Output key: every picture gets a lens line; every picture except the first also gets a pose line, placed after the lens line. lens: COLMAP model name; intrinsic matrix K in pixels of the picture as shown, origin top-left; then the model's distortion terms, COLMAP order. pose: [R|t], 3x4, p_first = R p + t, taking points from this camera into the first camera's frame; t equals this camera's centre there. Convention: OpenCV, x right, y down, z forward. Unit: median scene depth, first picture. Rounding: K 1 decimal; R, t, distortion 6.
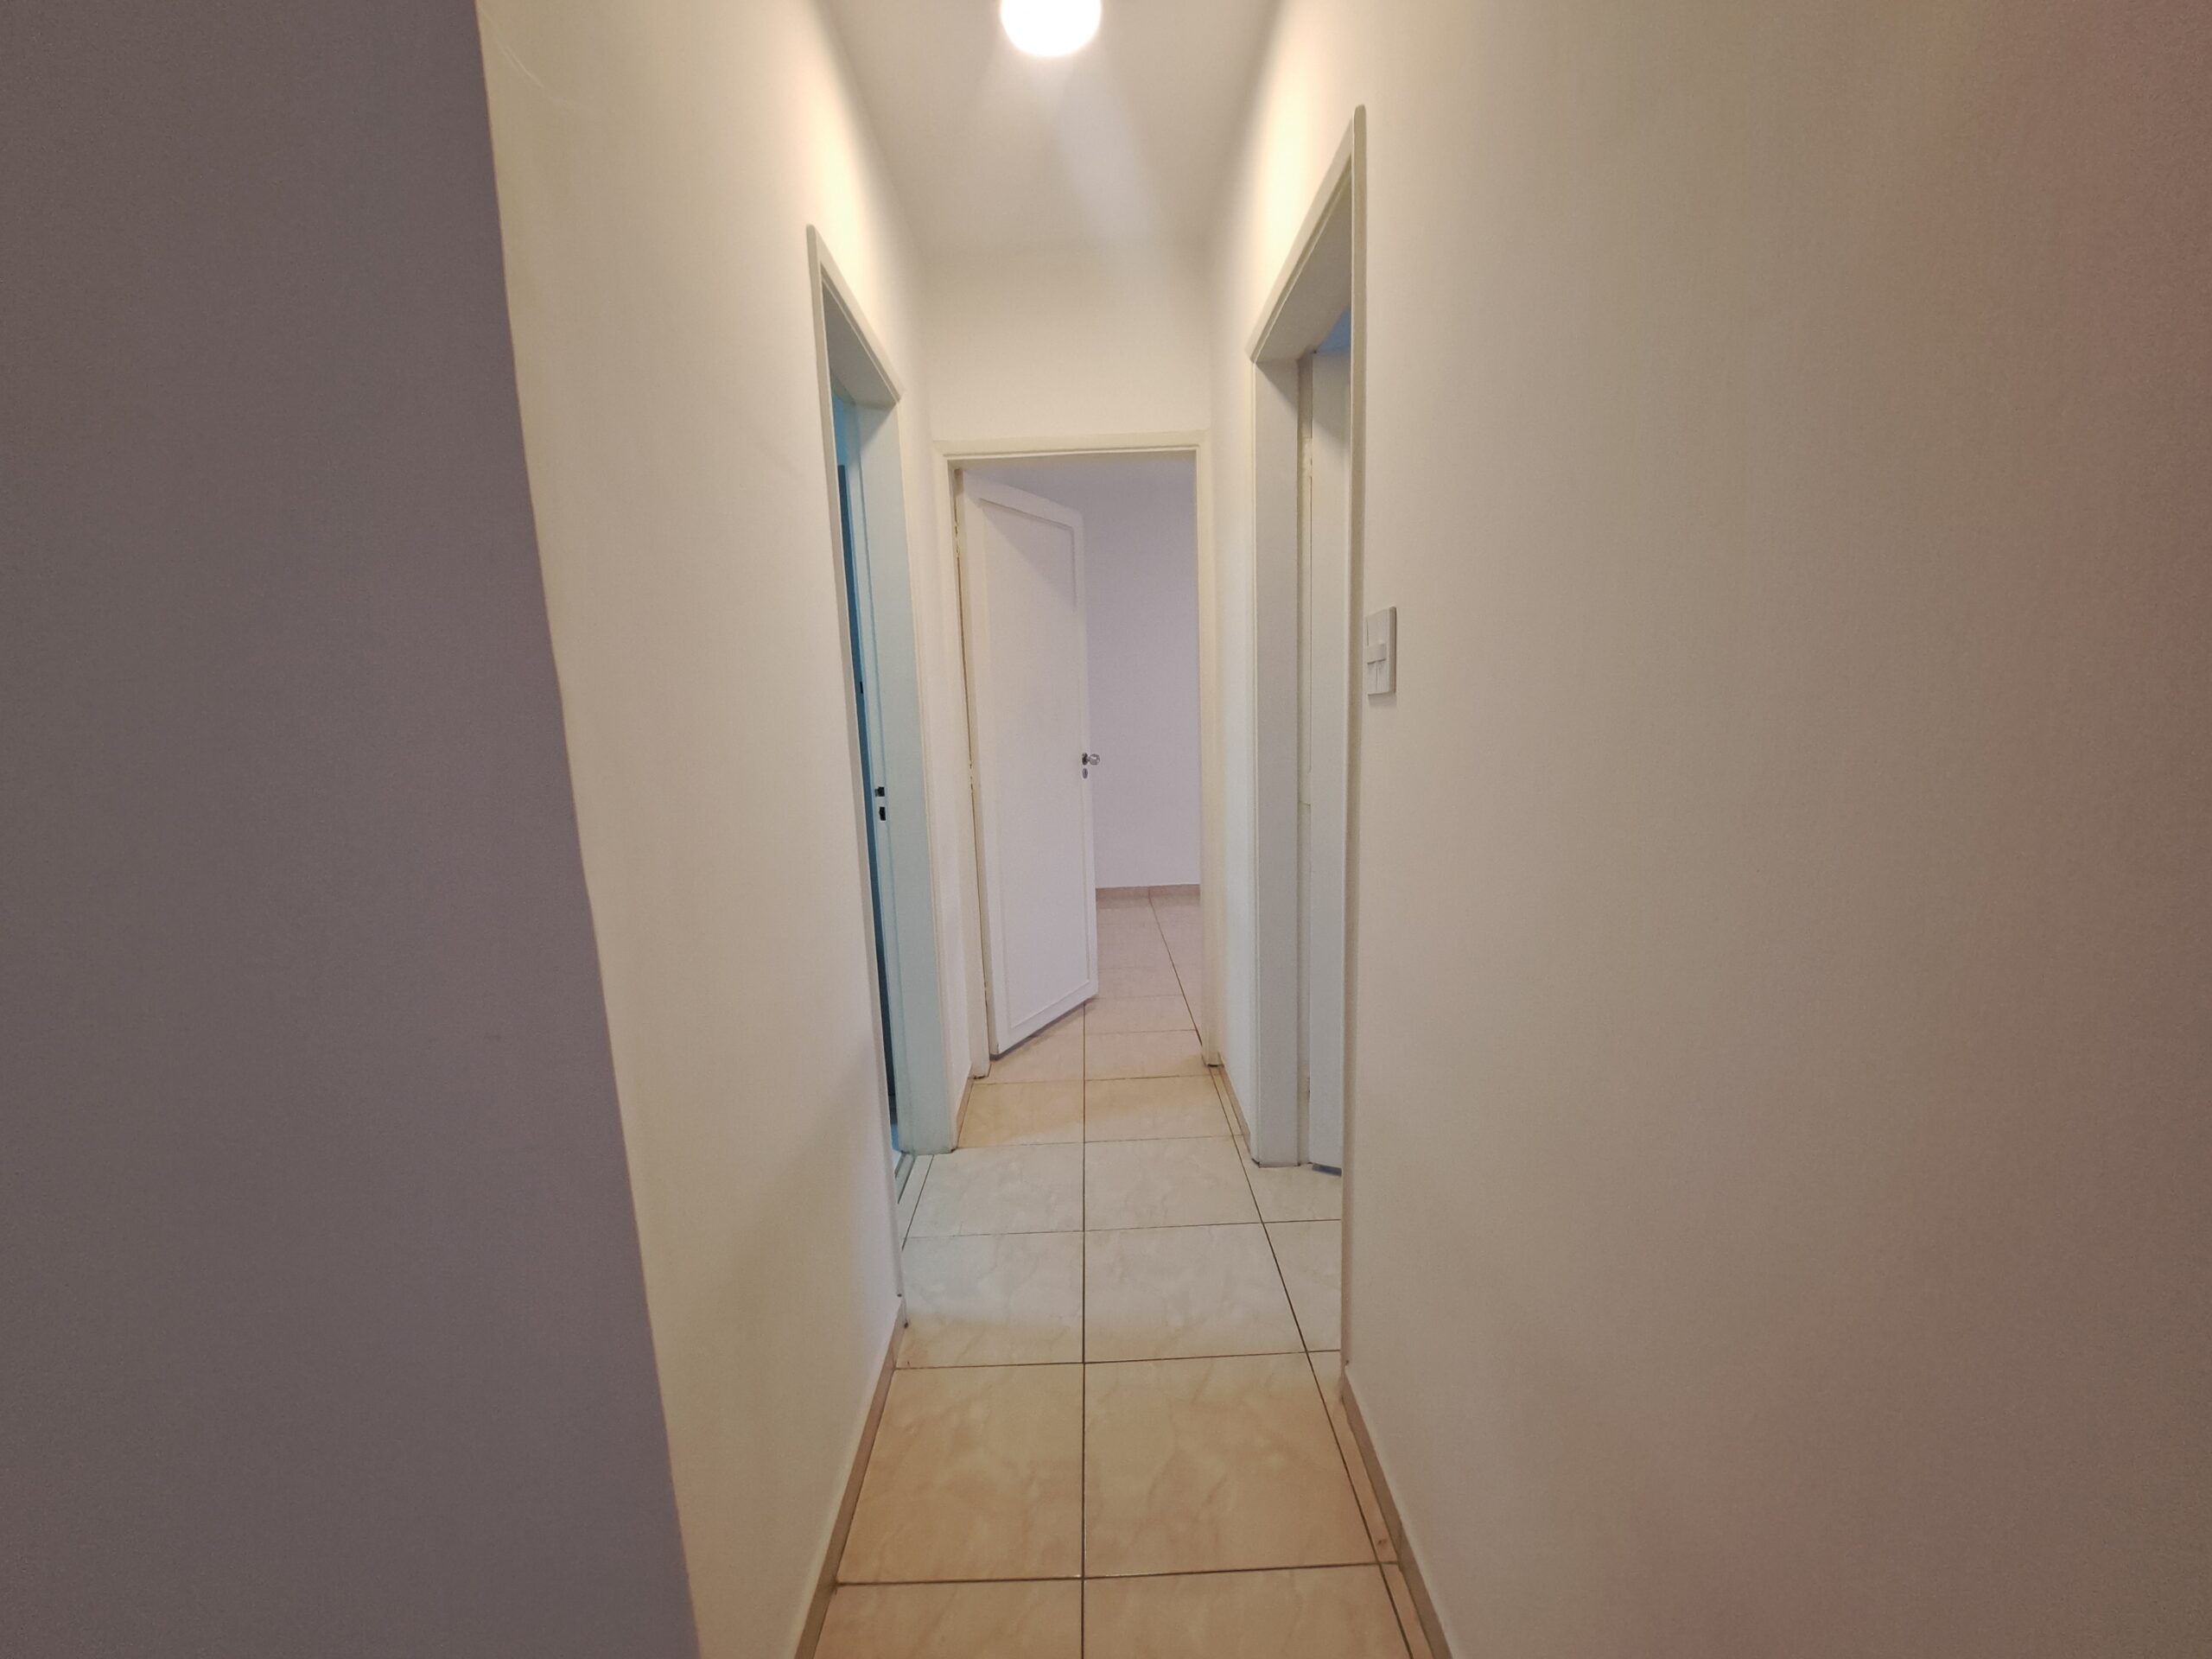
lens RADIAL K [[889.9, 0, 1103.9], [0, 889.9, 831.9], [0, 0, 1]] dist [-0.000471, -0.000032]
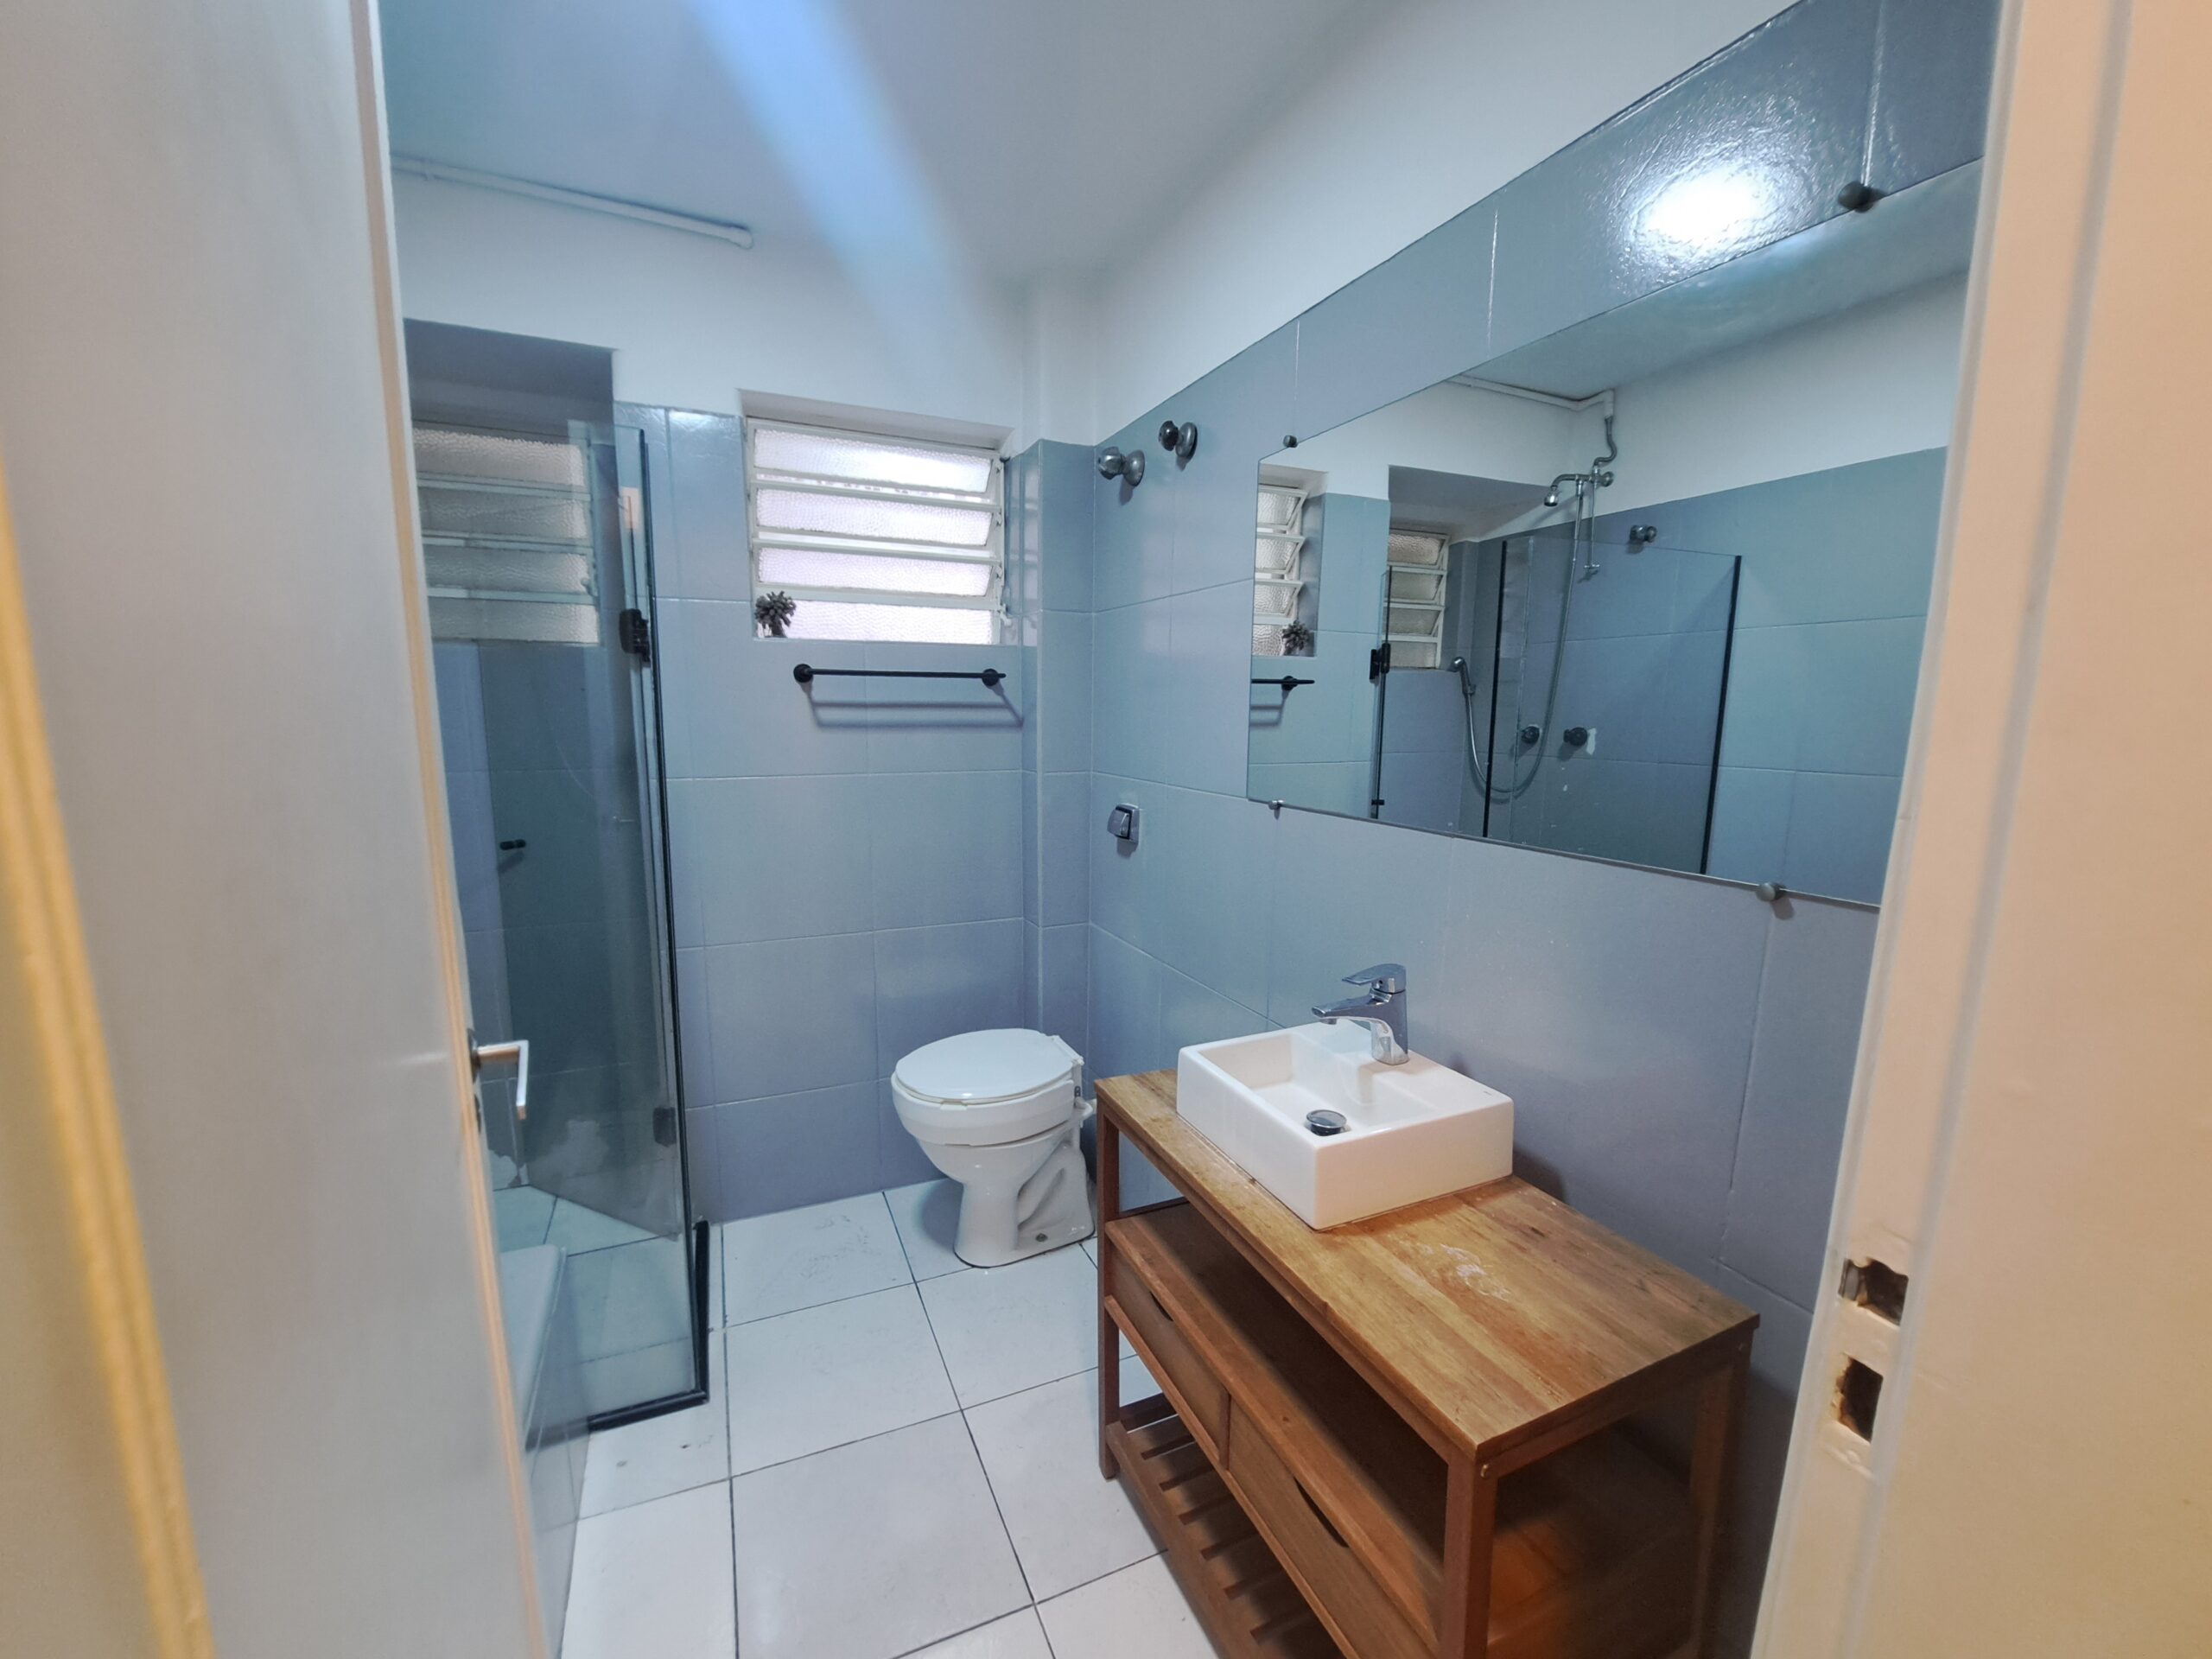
lens RADIAL K [[889.9, 0, 1103.6], [0, 889.9, 831.7], [0, 0, 1]] dist [-0.000471, -0.000032]
pose [[0.390703, 0.166805, -0.905277, -0.205546], [-0.171454, 0.979422, 0.106470, -0.173049], [0.904408, 0.113615, 0.411263, 0.982906]]
